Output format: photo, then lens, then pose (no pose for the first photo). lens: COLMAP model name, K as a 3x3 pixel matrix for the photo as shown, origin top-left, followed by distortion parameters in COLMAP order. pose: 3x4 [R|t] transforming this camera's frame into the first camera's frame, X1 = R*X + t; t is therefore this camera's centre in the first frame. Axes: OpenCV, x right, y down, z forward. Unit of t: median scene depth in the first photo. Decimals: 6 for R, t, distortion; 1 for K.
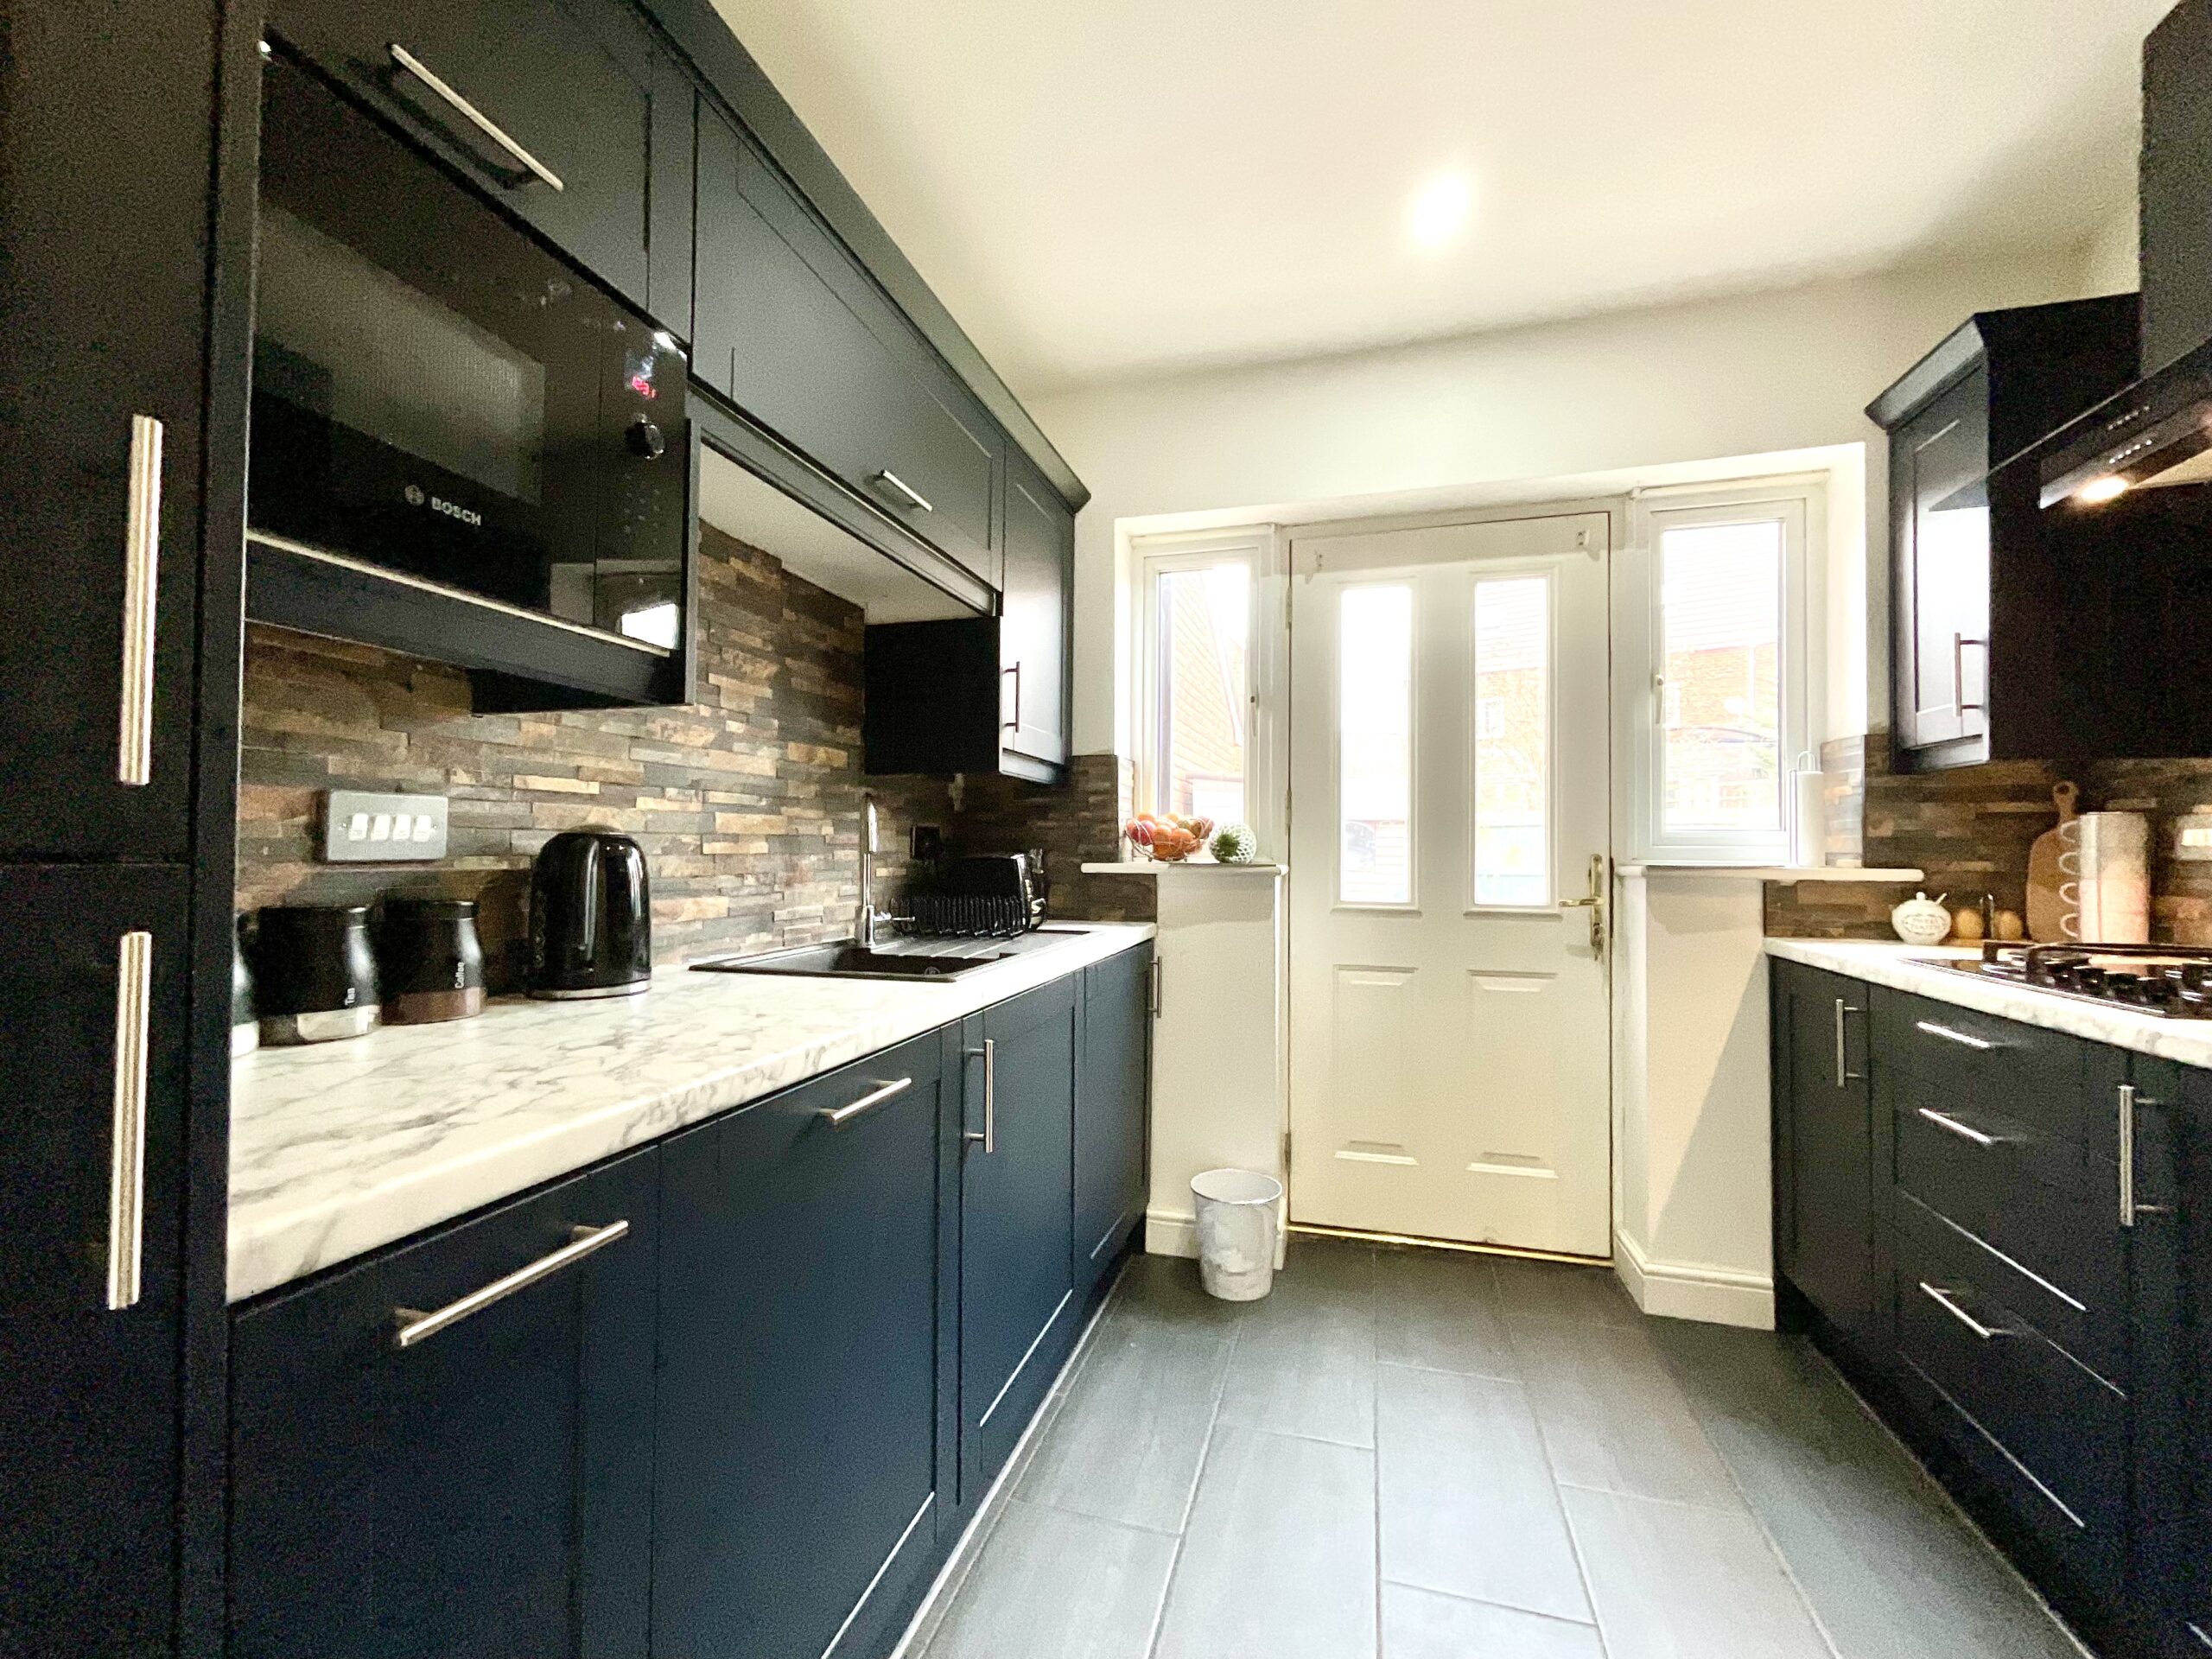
lens RADIAL K [[898.0, 0, 1106.1], [0, 898.0, 831.5], [0, 0, 1]] dist [-0.001426, -0.001202]
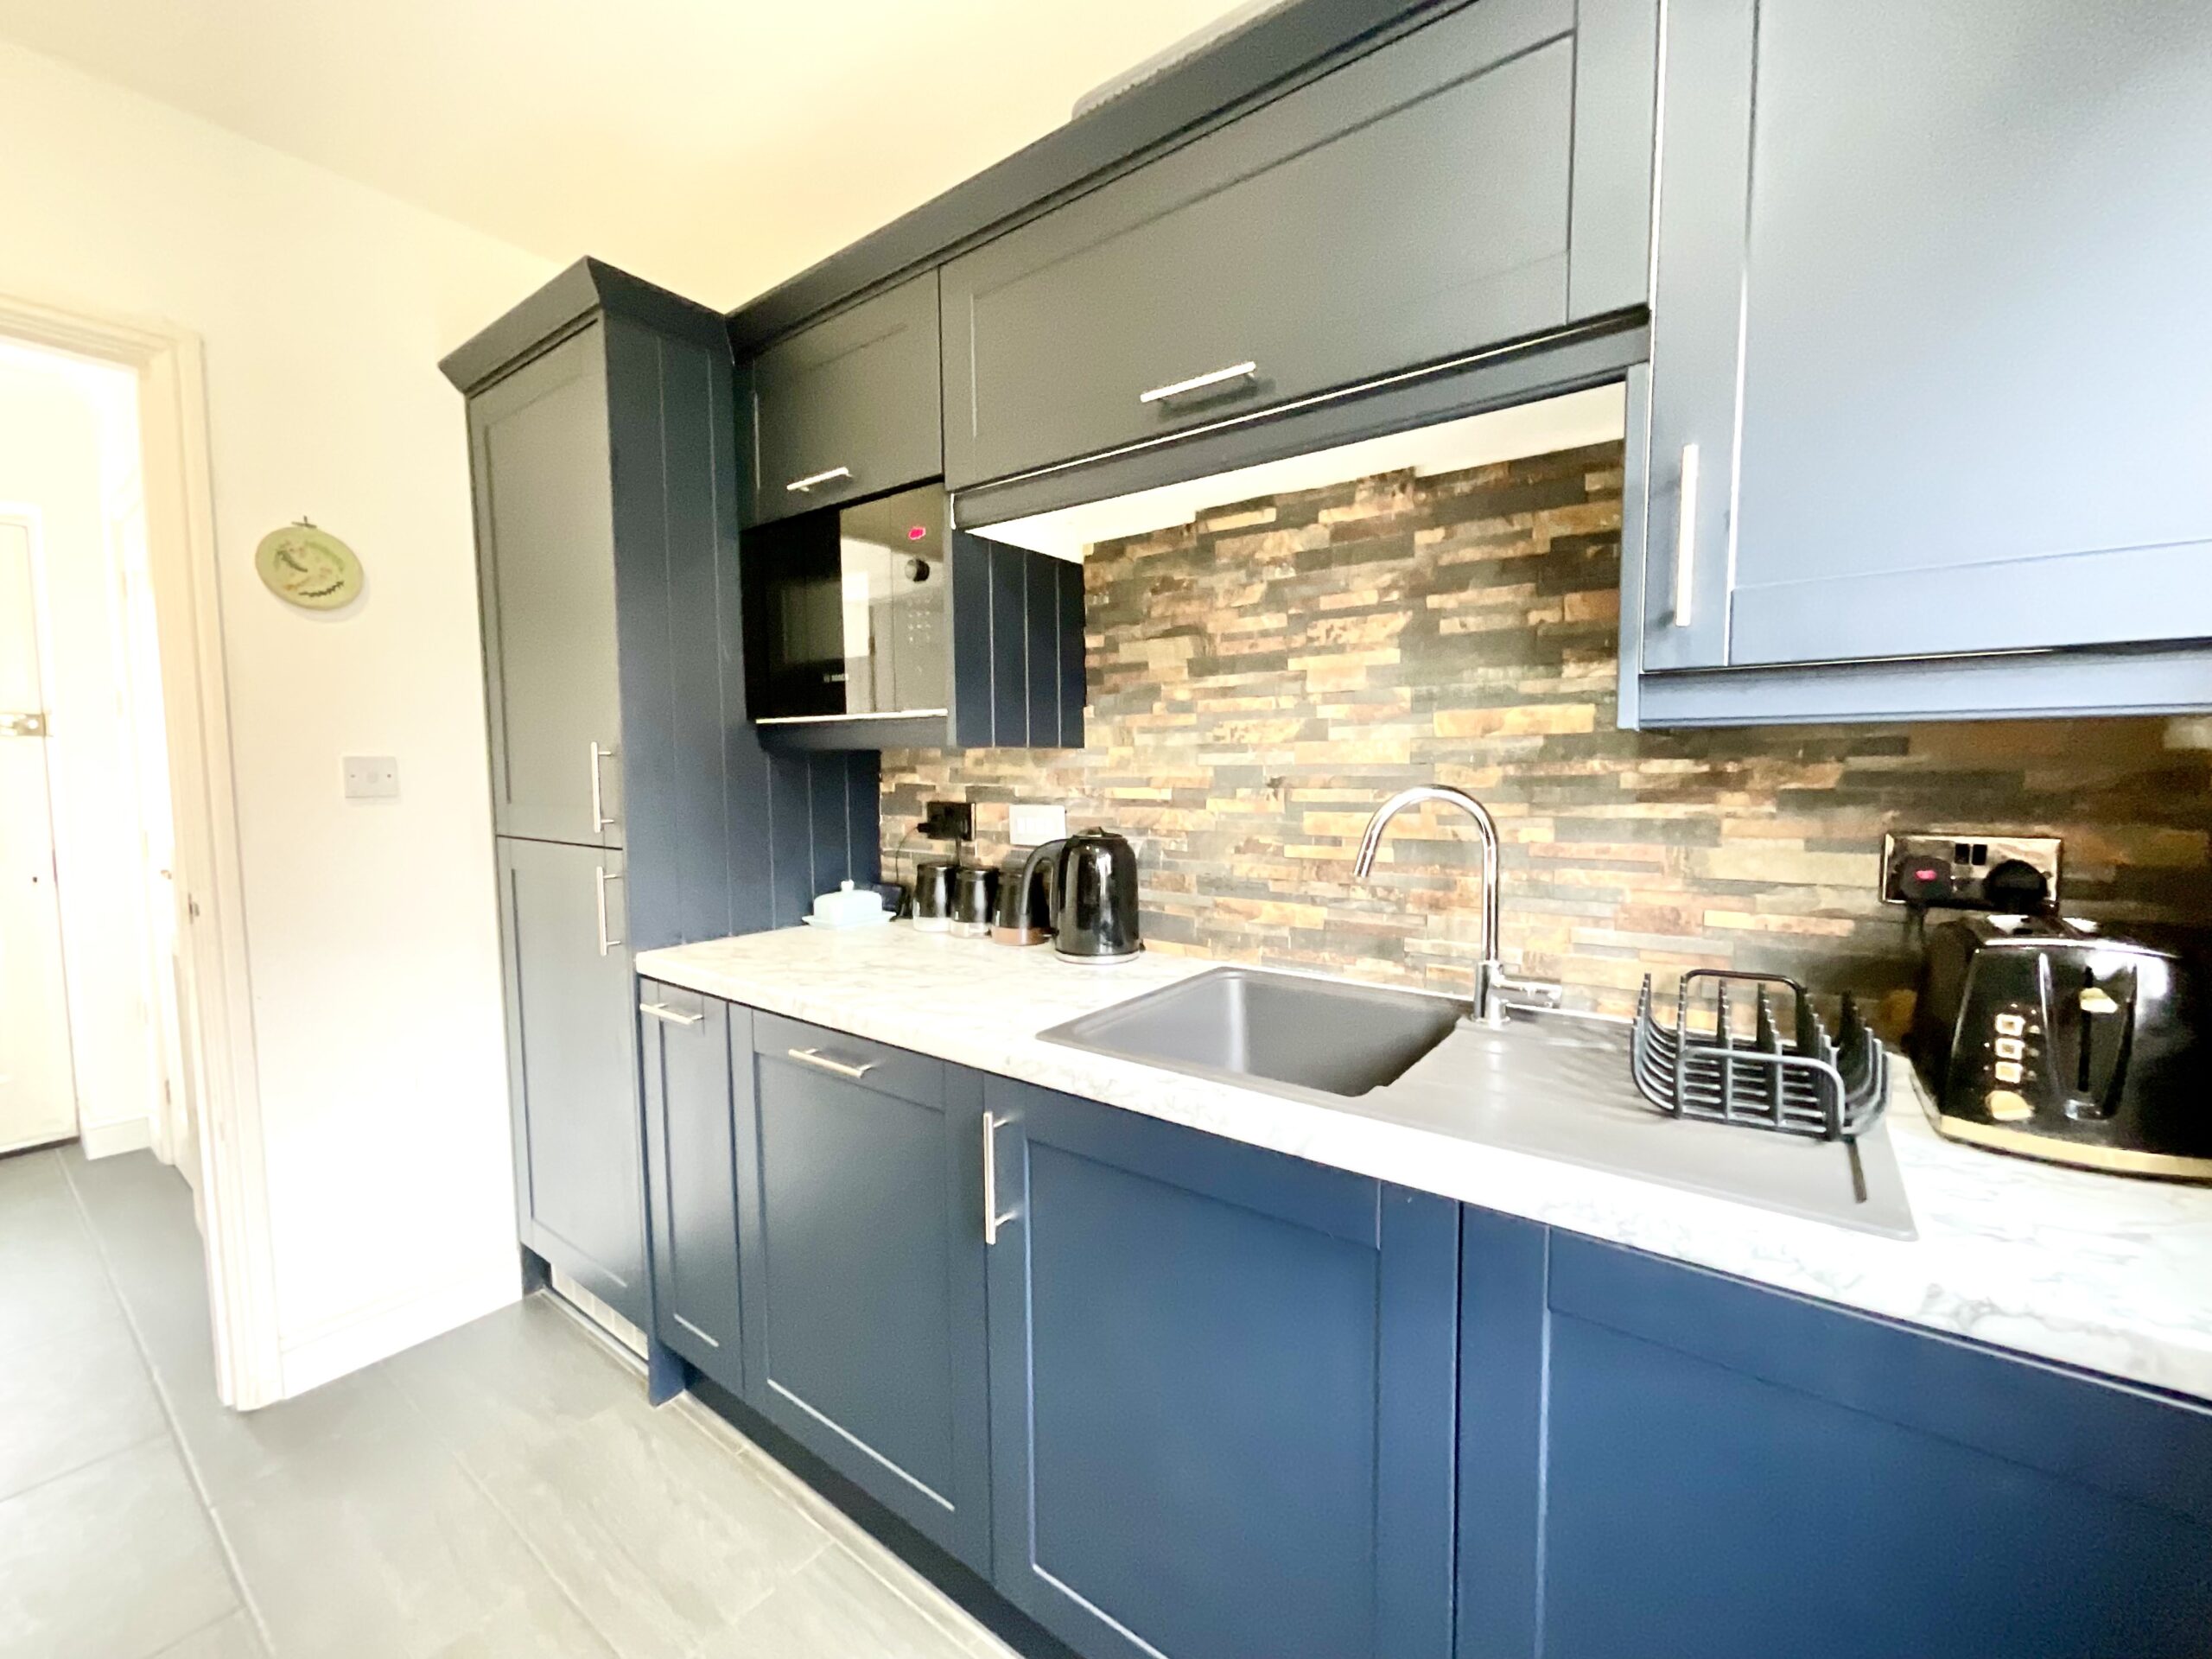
lens RADIAL K [[898.0, 0, 1104.3], [0, 898.0, 835.6], [0, 0, 1]] dist [-0.001426, -0.001202]
pose [[-0.358464, 0.062030, -0.931480, 0.314007], [0.019854, 0.998071, 0.058824, -0.035816], [0.933332, 0.002593, -0.359004, 0.744448]]
